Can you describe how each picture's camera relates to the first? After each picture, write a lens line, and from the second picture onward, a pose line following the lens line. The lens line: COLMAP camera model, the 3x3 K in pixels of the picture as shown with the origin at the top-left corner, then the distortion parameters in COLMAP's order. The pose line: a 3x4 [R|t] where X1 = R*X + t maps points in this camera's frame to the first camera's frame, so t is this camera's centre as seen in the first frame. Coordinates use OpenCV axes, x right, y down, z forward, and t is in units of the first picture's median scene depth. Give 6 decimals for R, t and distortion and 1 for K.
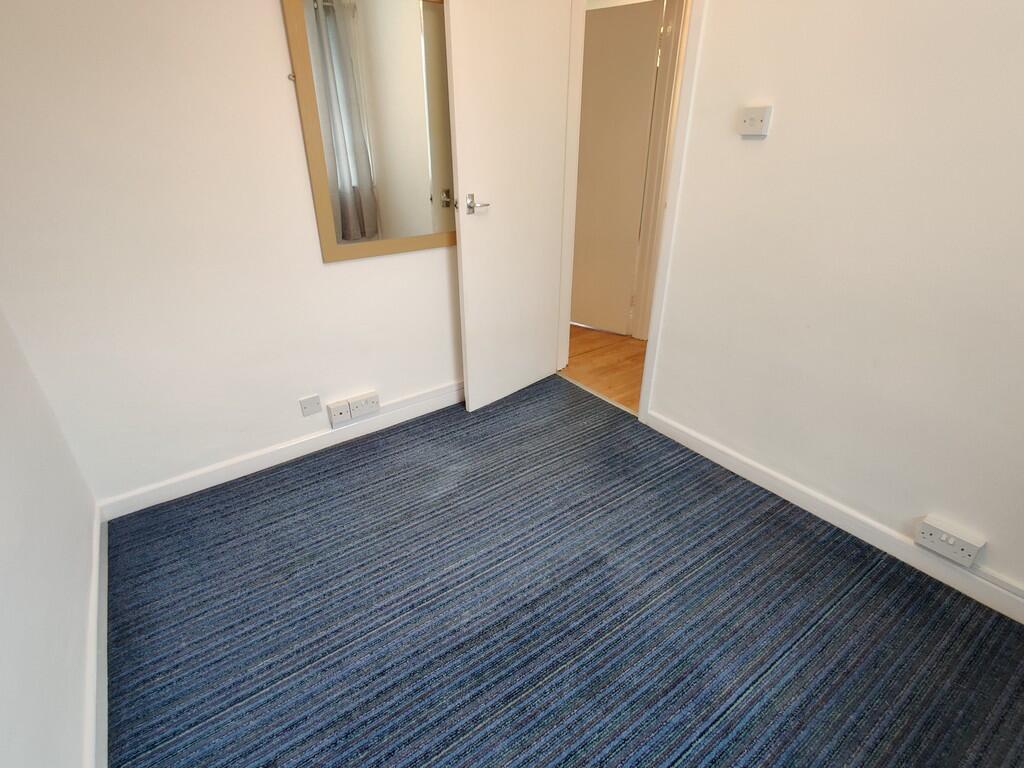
lens RADIAL K [[507.9, 0, 508.7], [0, 507.9, 384.9], [0, 0, 1]] dist [-0.003834, 0.001689]
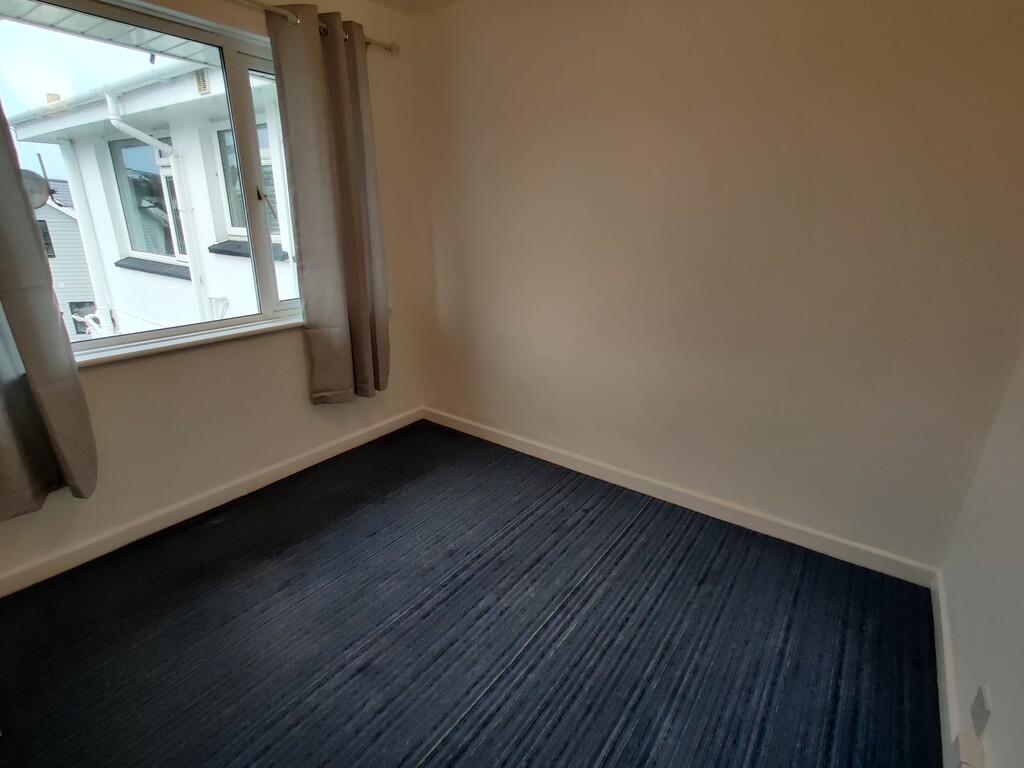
lens RADIAL K [[507.9, 0, 510.4], [0, 507.9, 382.4], [0, 0, 1]] dist [-0.003834, 0.001689]
pose [[-0.945535, 0.112783, -0.305359, 0.237954], [-0.142872, 0.699098, 0.700606, -0.631238], [0.292493, 0.706075, -0.644908, 1.232622]]
